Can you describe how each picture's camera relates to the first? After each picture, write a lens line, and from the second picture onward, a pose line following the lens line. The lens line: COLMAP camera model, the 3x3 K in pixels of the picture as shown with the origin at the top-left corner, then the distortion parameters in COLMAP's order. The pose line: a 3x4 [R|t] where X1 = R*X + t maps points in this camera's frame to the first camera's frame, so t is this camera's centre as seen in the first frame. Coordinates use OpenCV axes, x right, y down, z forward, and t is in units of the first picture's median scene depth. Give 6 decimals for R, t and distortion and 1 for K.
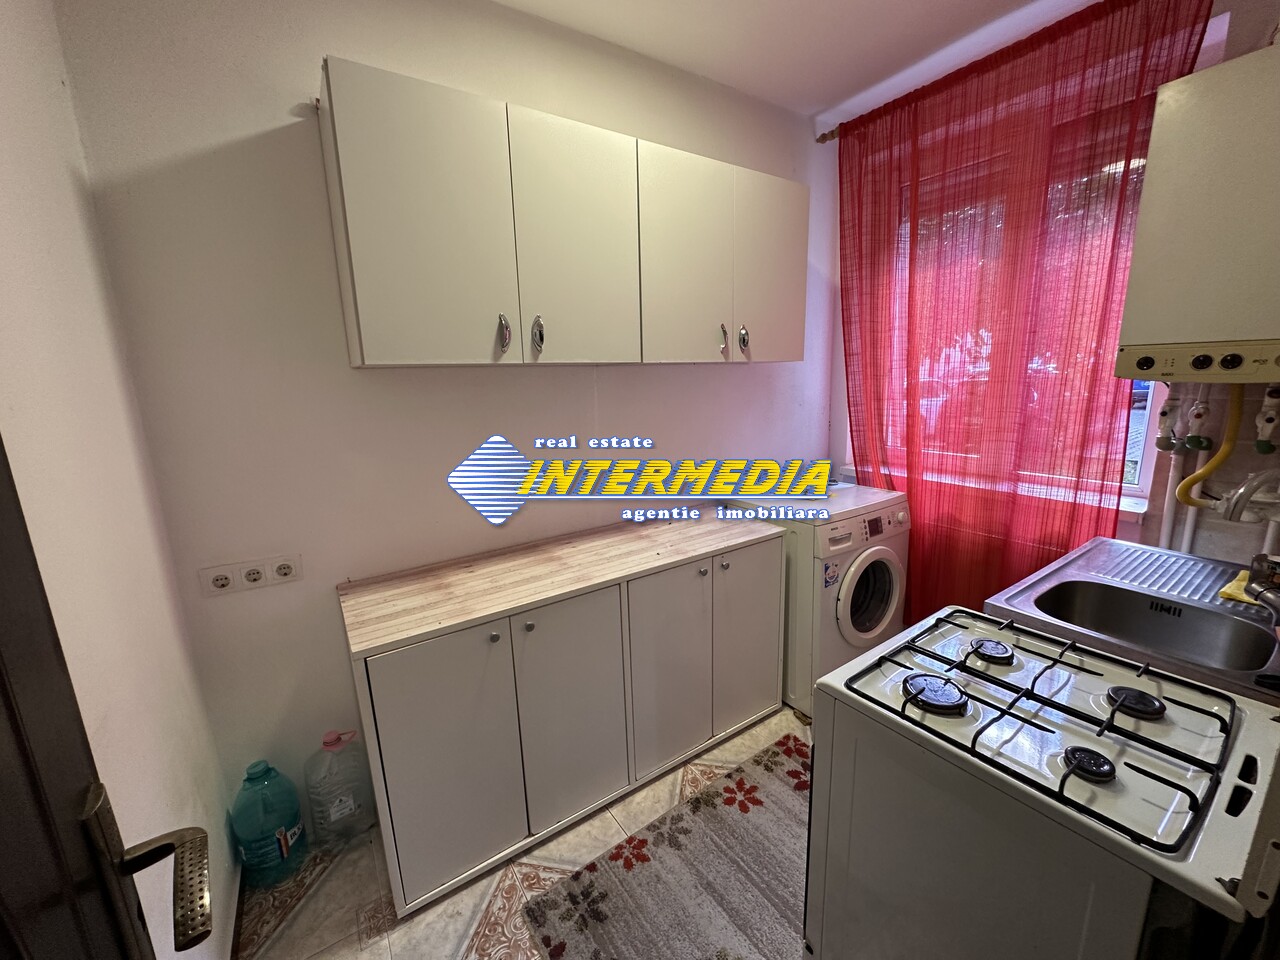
lens RADIAL K [[510.8, 0, 641.3], [0, 510.8, 479.8], [0, 0, 1]] dist [-0.005759, 0.001157]
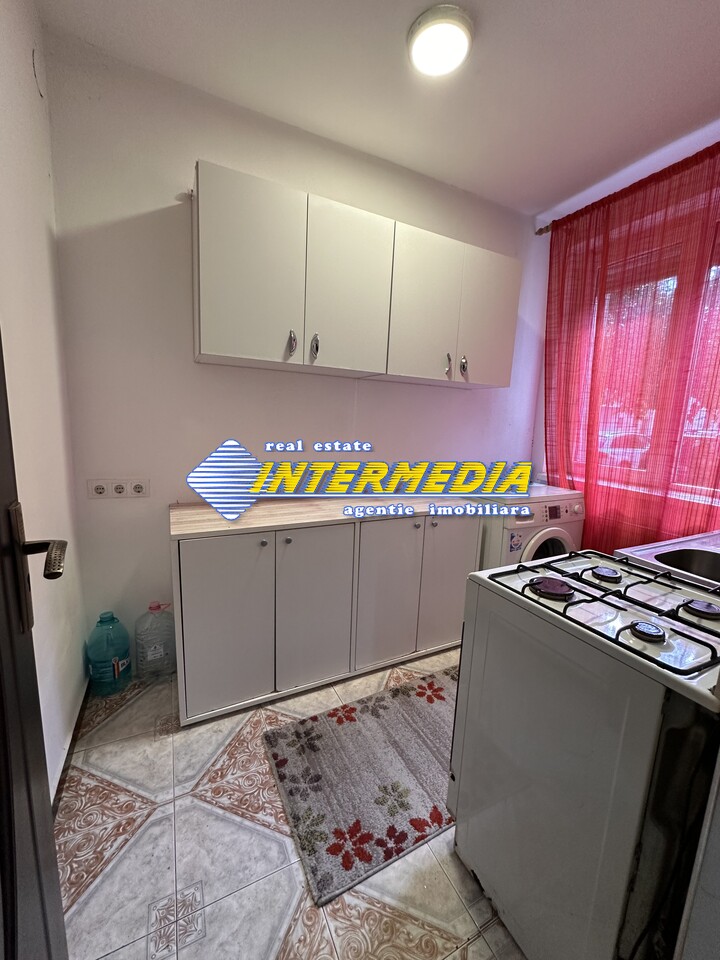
lens RADIAL K [[383.1, 0, 361.9], [0, 383.1, 480.2], [0, 0, 1]] dist [-0.005759, 0.001157]
pose [[0.989356, 0.090647, -0.113836, 0.091665], [-0.095522, 0.994697, -0.038117, 0.128087], [0.109777, 0.048585, 0.992768, -0.068728]]
